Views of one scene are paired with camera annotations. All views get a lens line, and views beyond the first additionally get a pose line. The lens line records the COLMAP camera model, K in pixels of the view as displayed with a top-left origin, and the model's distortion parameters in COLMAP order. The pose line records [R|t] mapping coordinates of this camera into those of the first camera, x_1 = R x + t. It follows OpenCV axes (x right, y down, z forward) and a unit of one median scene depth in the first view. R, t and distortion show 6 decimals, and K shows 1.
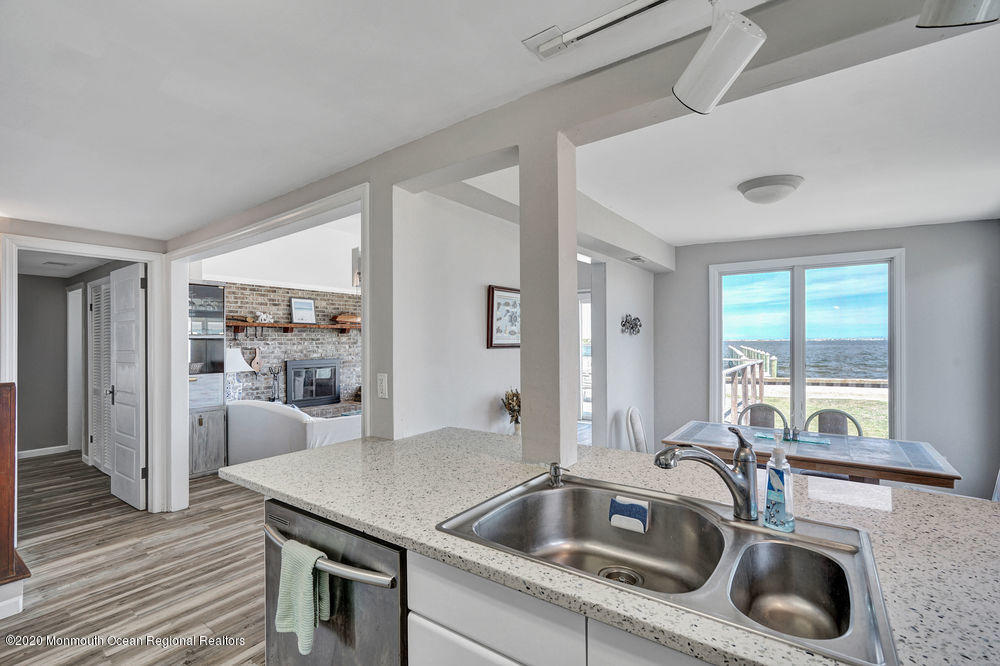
lens RADIAL K [[449.6, 0, 503.1], [0, 449.6, 337.7], [0, 0, 1]] dist [-0.001673, 0.001846]
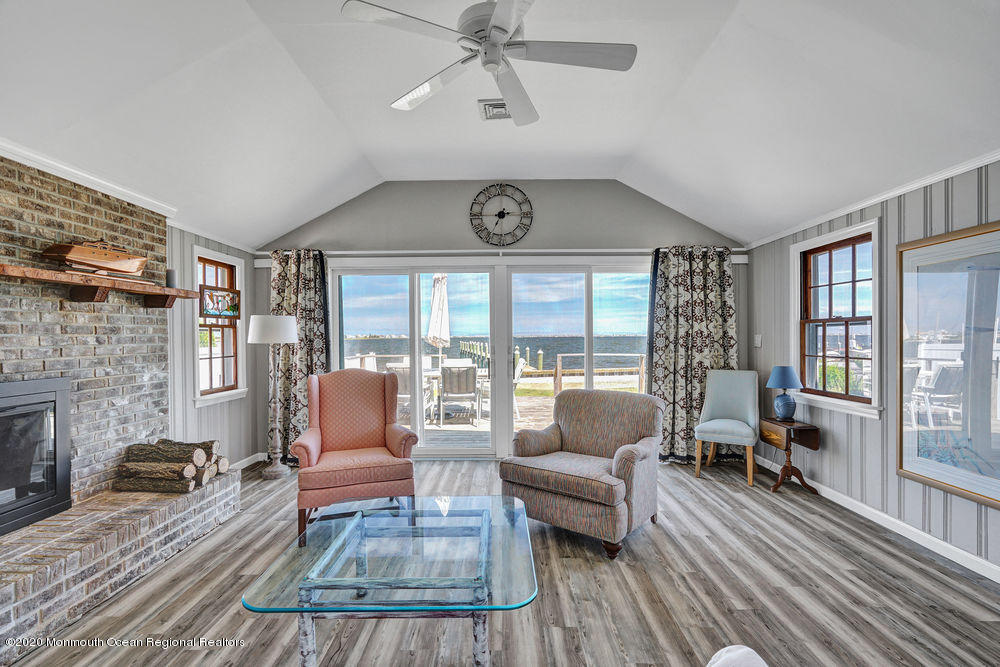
lens RADIAL K [[449.6, 0, 497.0], [0, 449.6, 334.6], [0, 0, 1]] dist [-0.001673, 0.001846]
pose [[0.815532, -0.002019, 0.578709, -0.133484], [0.004574, 0.999985, -0.002957, 0.008111], [-0.578694, 0.005059, 0.815529, 0.244013]]
